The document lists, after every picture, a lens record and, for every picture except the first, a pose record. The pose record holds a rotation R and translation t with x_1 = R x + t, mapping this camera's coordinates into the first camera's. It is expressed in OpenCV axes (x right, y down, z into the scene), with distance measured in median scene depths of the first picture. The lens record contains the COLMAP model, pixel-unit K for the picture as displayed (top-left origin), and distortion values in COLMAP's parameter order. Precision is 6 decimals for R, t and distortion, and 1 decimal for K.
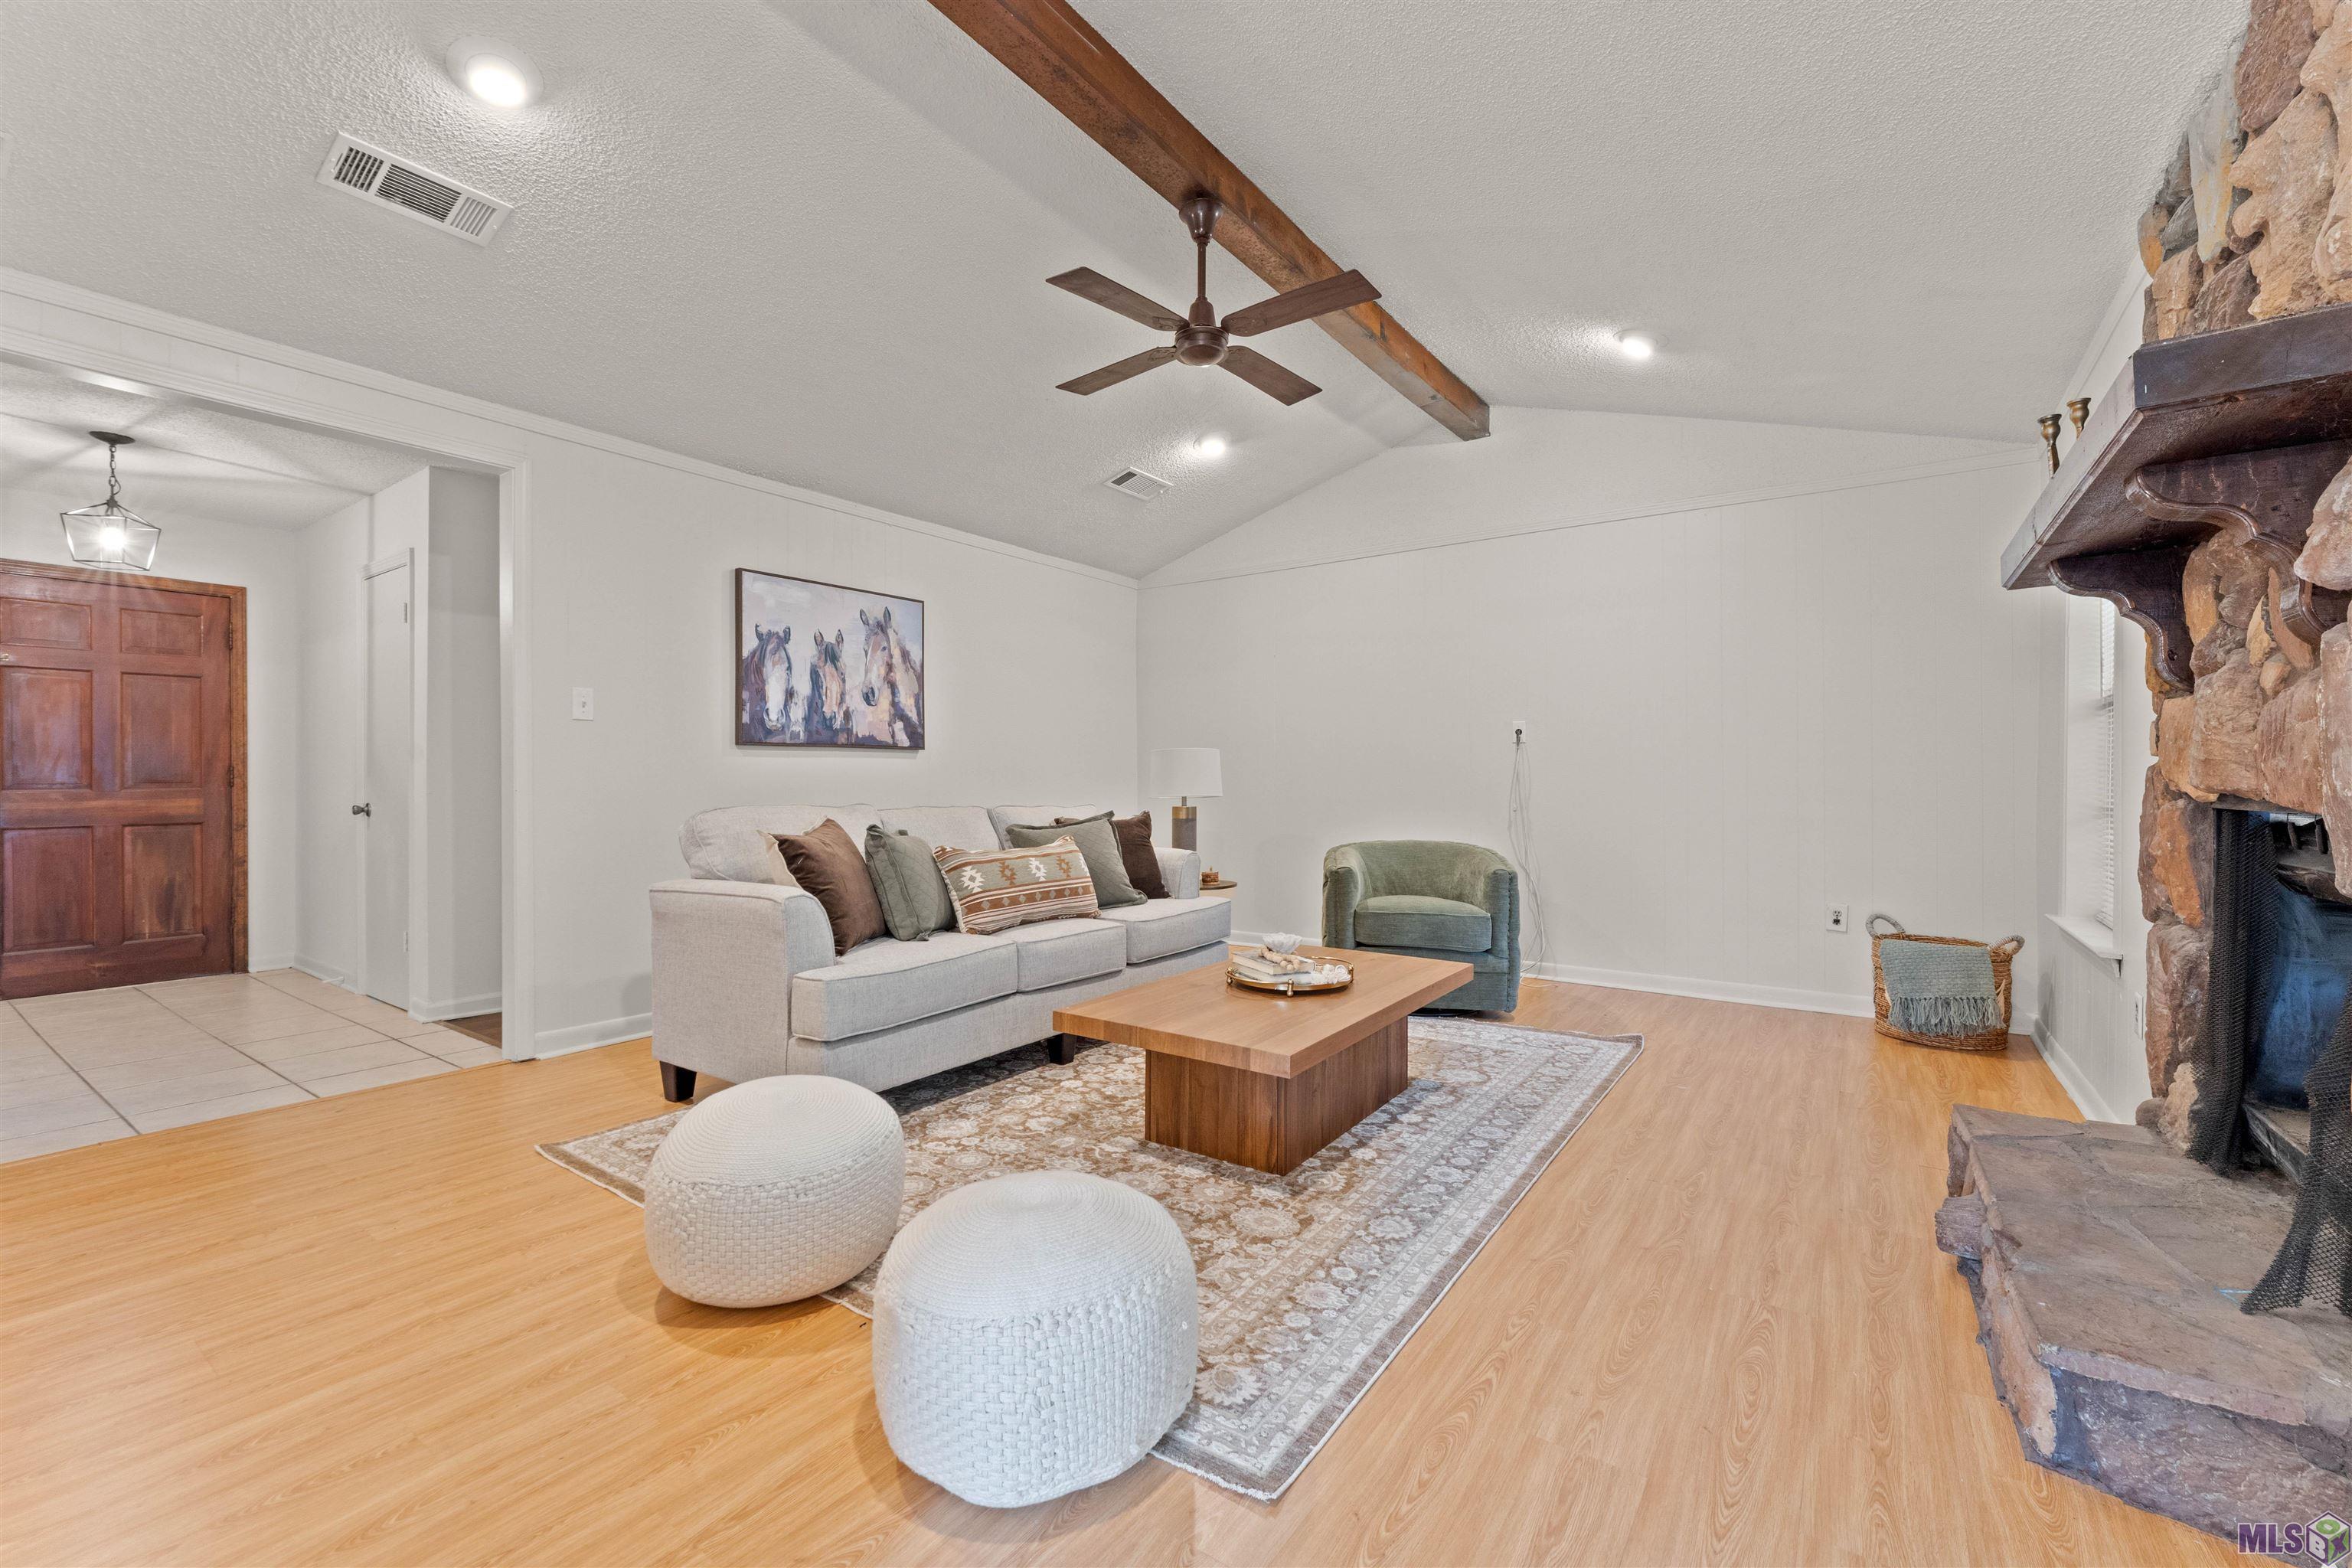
lens RADIAL K [[970.3, 0, 1168.3], [0, 970.3, 776.5], [0, 0, 1]] dist [0.000062, -0.000120]
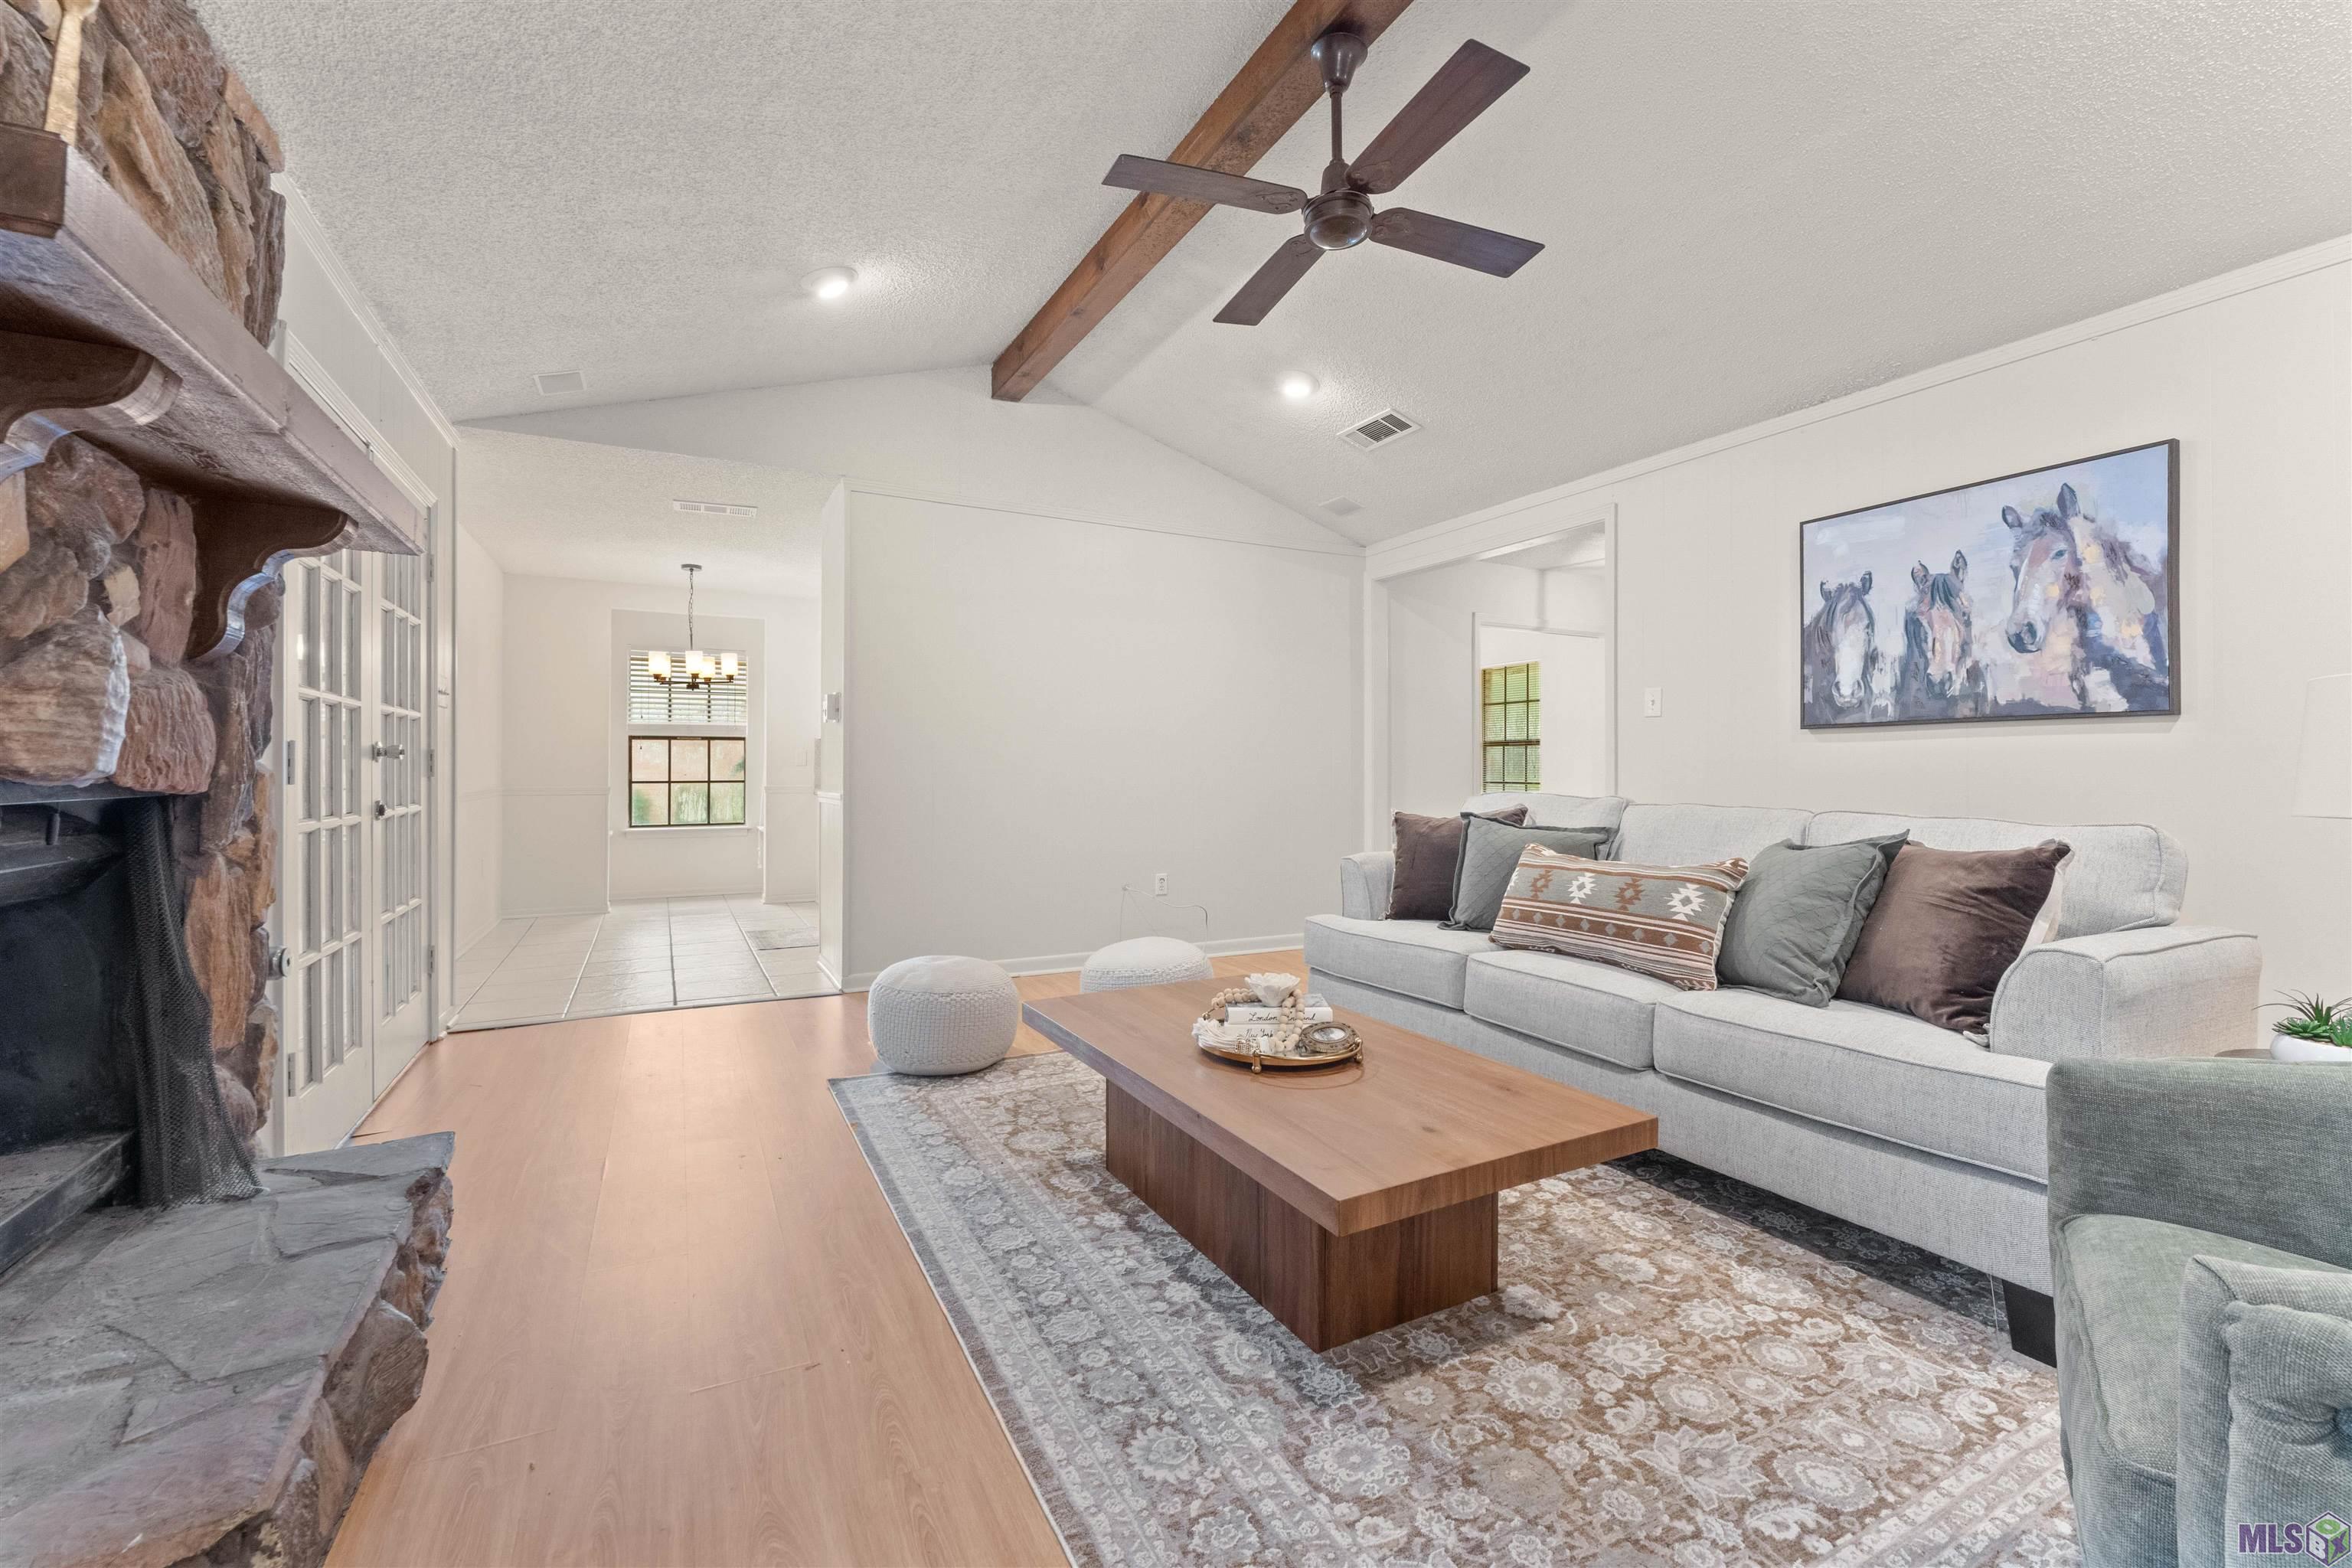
lens RADIAL K [[970.3, 0, 1168.3], [0, 970.3, 776.5], [0, 0, 1]] dist [0.000062, -0.000120]
pose [[-0.457099, 0.006442, -0.889393, 0.560746], [0.002692, 0.999979, 0.005859, 0.002612], [0.889412, 0.000284, -0.457107, 0.872485]]
